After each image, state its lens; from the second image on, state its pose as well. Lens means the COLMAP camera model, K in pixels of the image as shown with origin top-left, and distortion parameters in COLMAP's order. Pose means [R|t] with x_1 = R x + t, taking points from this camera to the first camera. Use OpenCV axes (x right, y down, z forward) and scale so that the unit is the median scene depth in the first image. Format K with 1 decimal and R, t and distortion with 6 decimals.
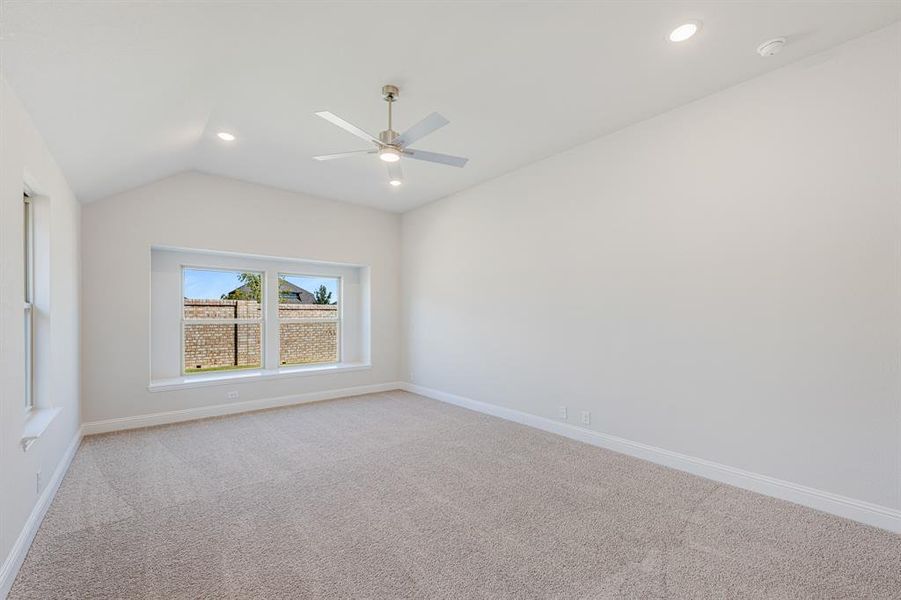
lens RADIAL K [[361.0, 0, 449.3], [0, 361.0, 318.7], [0, 0, 1]] dist [0.029648, 0.000137]
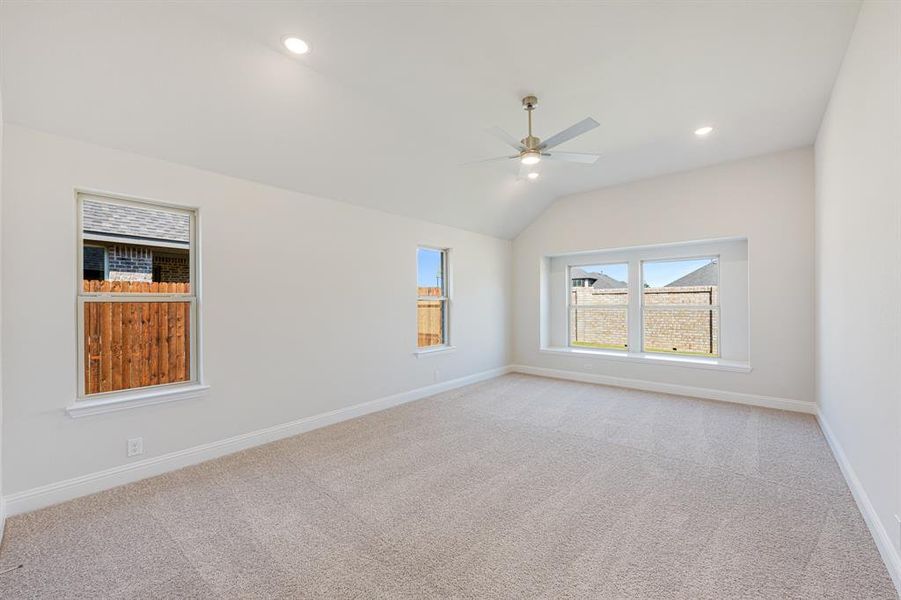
lens RADIAL K [[356.9, 0, 451.1], [0, 356.9, 305.2], [0, 0, 1]] dist [0.000097, -0.000019]
pose [[0.181380, 0.005211, -0.983399, 0.393344], [-0.003848, 0.999982, 0.004589, -0.002296], [0.983405, 0.002952, 0.181397, 0.257586]]
